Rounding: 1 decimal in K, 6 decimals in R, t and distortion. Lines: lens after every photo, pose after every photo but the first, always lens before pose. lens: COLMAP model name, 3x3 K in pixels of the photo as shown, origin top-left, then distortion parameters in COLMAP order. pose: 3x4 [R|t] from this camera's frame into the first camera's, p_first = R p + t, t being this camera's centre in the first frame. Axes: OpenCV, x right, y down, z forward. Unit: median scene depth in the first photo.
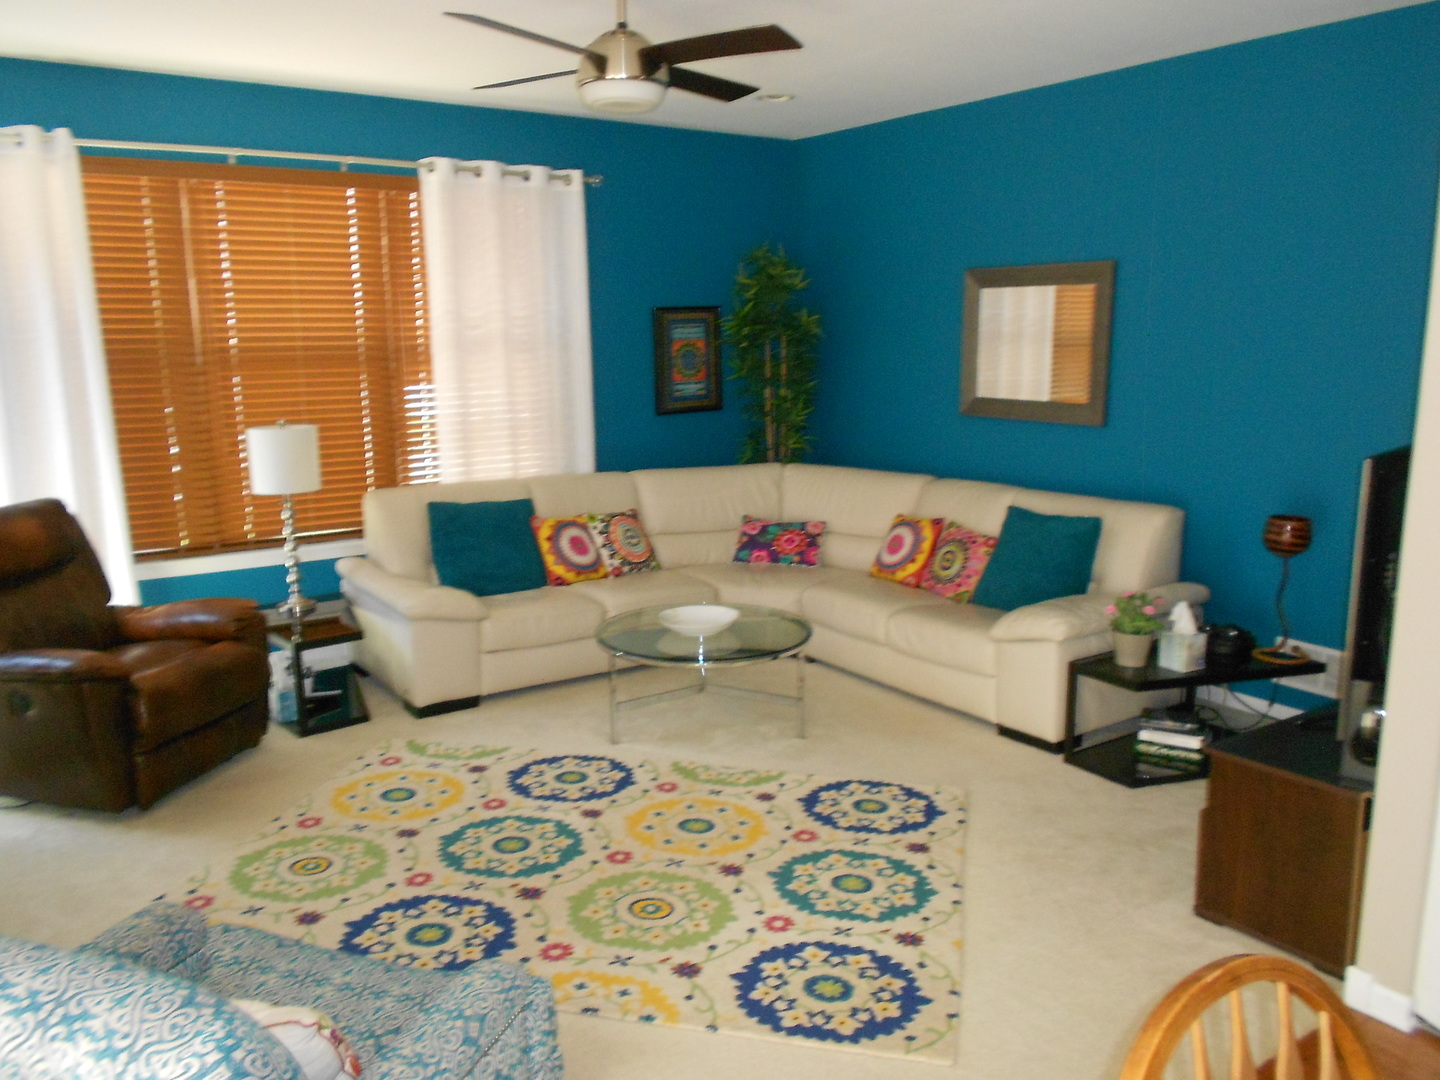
lens RADIAL K [[1137.6, 0, 716.2], [0, 1137.6, 542.5], [0, 0, 1]] dist [0.018594, -0.004639]
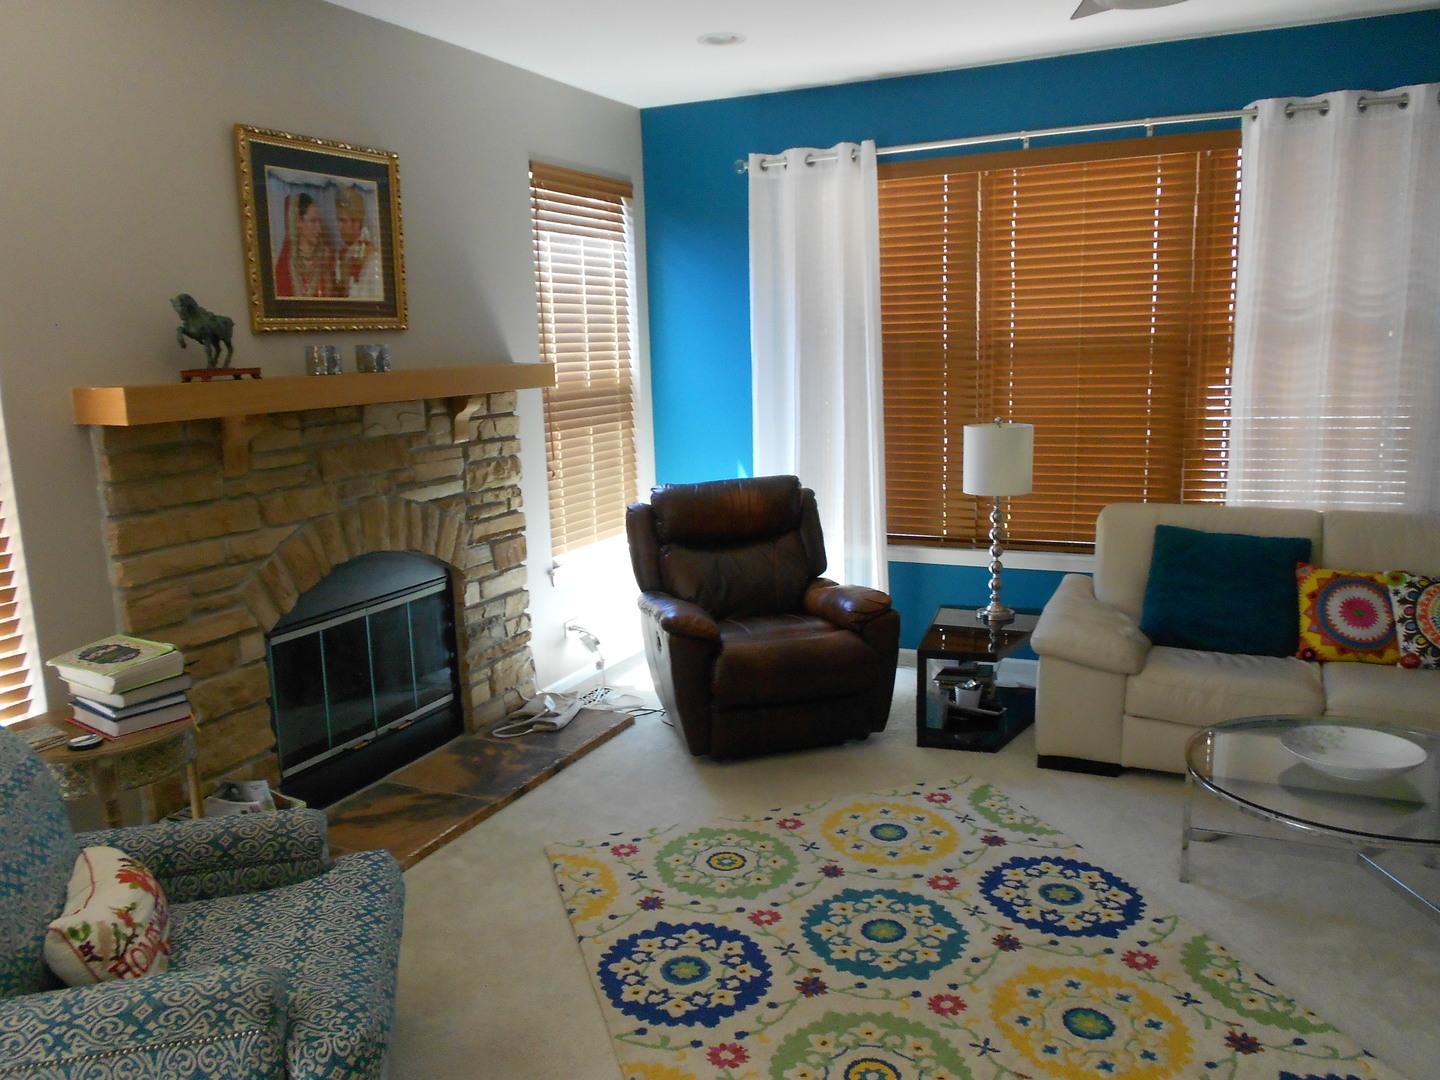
lens RADIAL K [[1137.6, 0, 716.1], [0, 1137.6, 541.8], [0, 0, 1]] dist [0.018594, -0.004639]
pose [[0.520620, 0.146077, -0.841199, 0.324902], [-0.138042, 0.986694, 0.085908, -0.057375], [0.842555, 0.071395, 0.533858, 0.322609]]
